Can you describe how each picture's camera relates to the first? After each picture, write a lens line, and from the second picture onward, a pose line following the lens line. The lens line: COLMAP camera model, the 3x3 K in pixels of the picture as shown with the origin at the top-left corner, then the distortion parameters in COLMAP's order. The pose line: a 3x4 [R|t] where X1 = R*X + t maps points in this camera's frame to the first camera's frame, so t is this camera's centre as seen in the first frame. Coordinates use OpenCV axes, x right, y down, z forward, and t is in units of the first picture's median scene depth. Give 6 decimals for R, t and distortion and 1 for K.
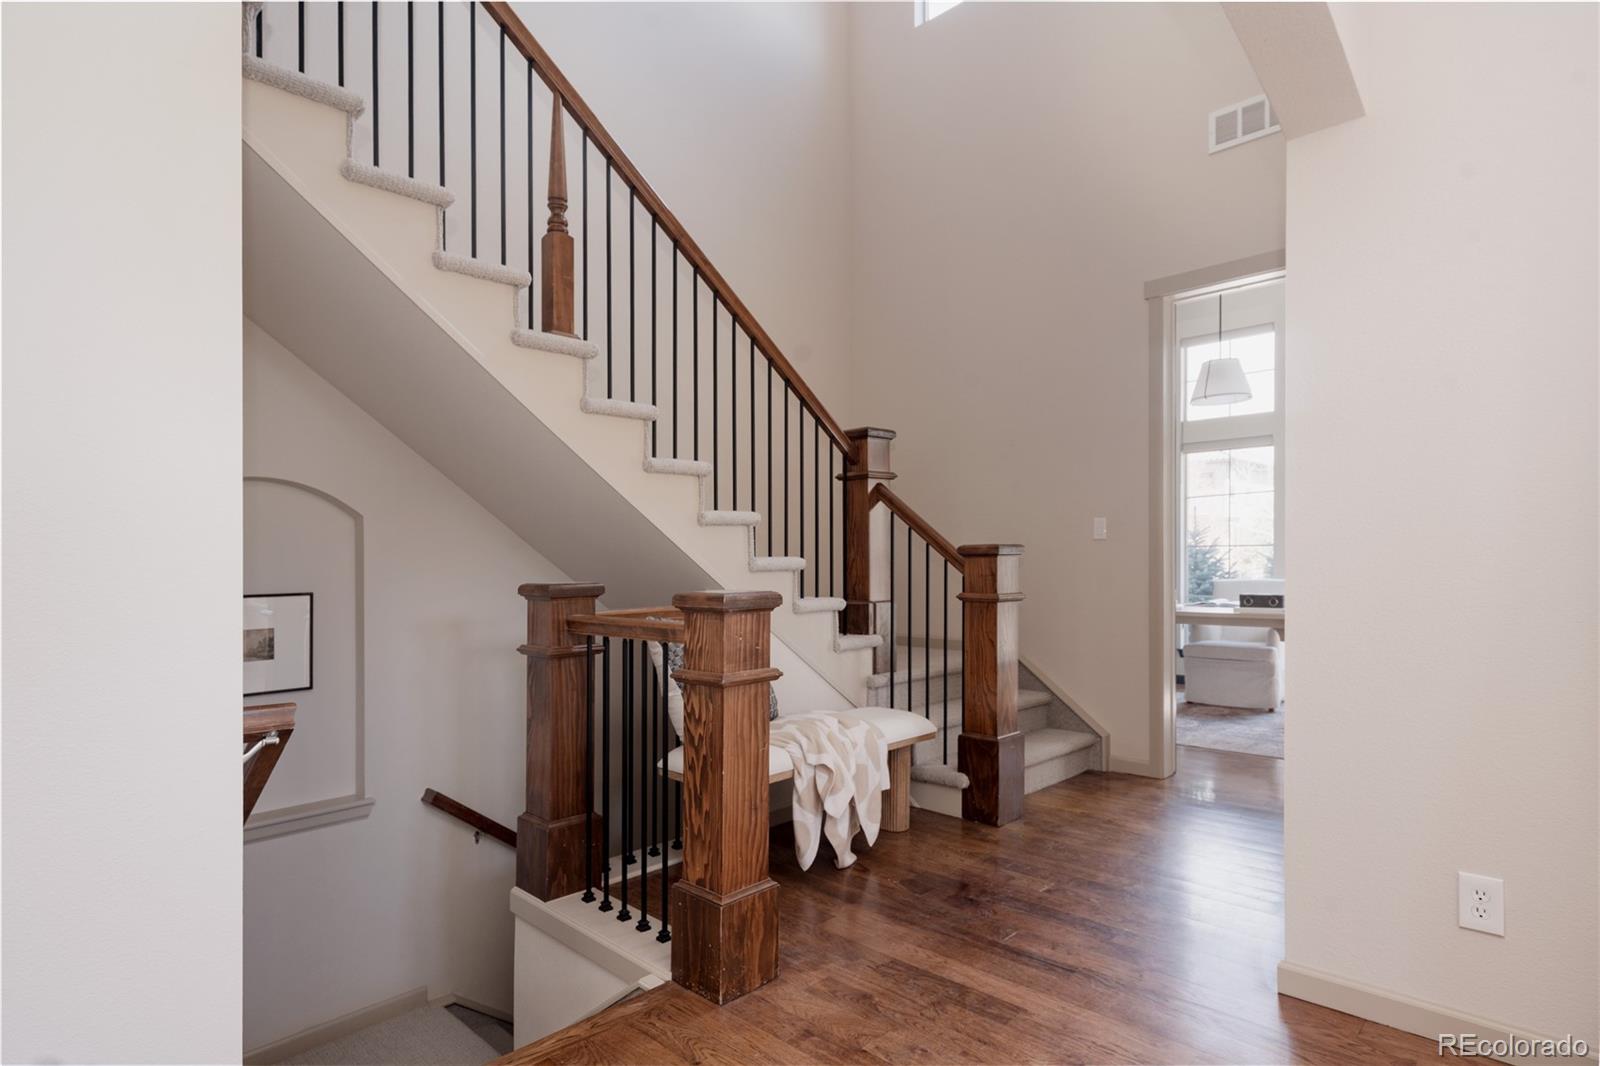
lens RADIAL K [[864.8, 0, 801.8], [0, 864.8, 563.3], [0, 0, 1]] dist [-0.001443, -0.000177]
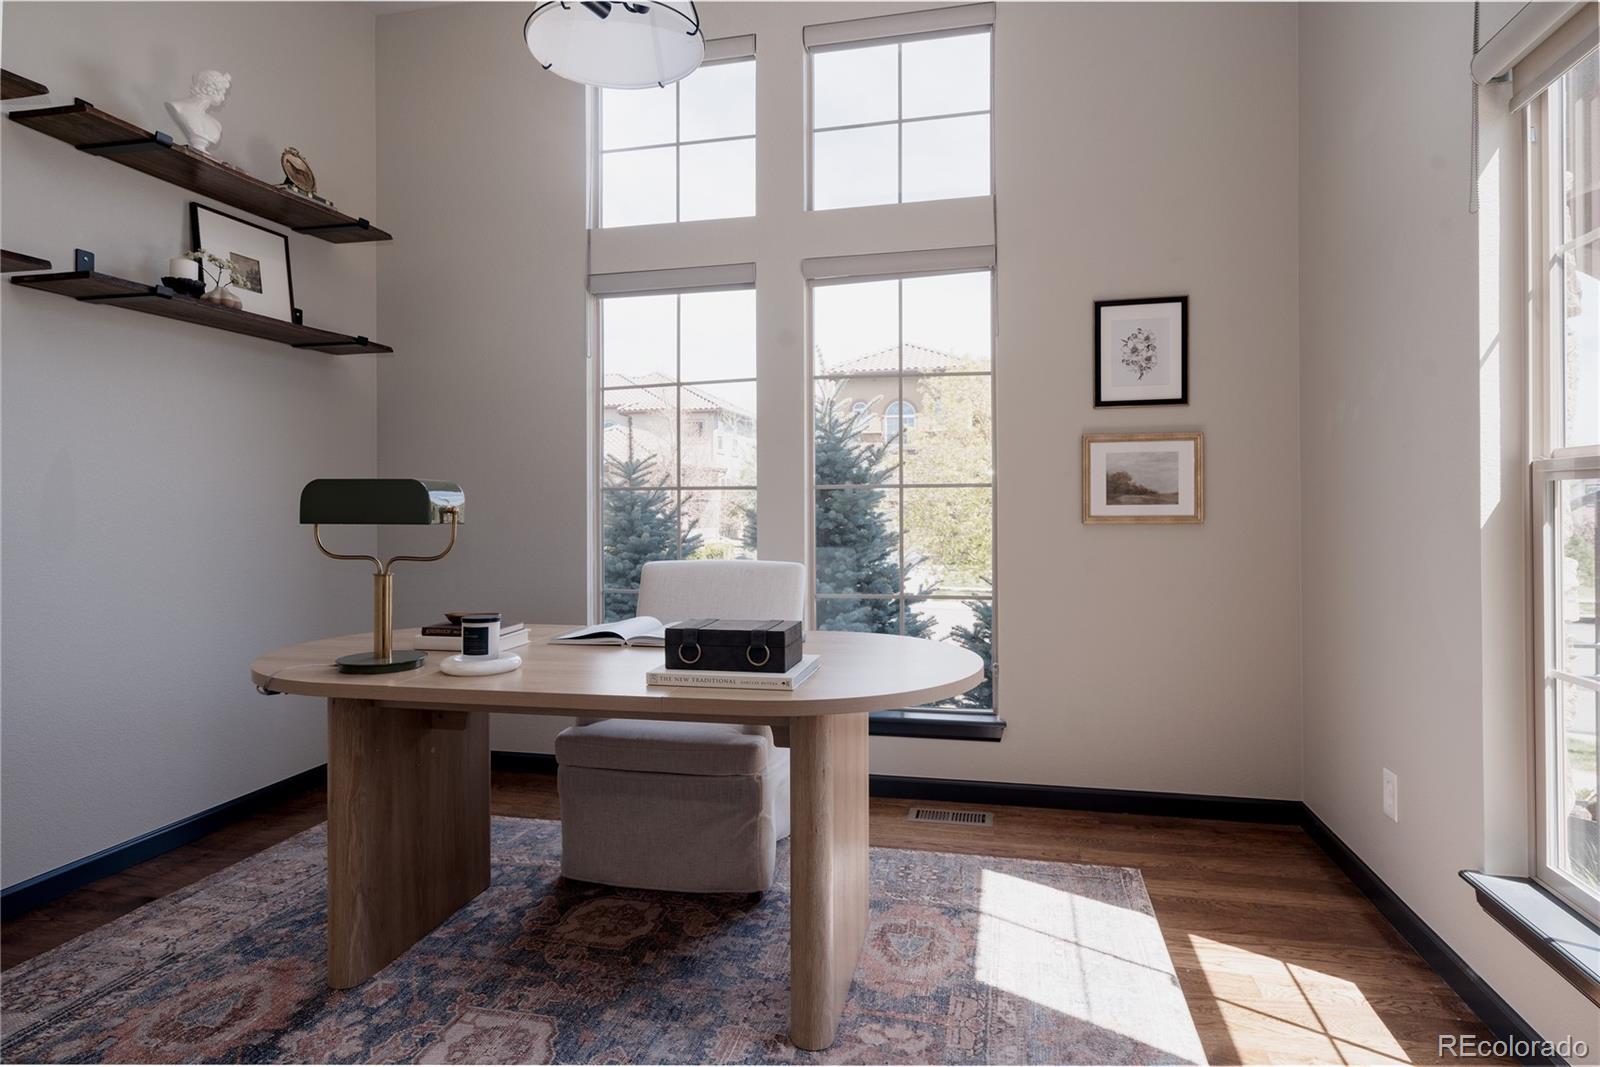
lens RADIAL K [[881.7, 0, 799.0], [0, 881.7, 506.3], [0, 0, 1]] dist [-0.000708, 0.000027]
pose [[0.854245, -0.000527, 0.519871, 0.295420], [0.006194, 0.999939, -0.009165, -0.004729], [-0.519834, 0.011049, 0.854196, 0.541566]]
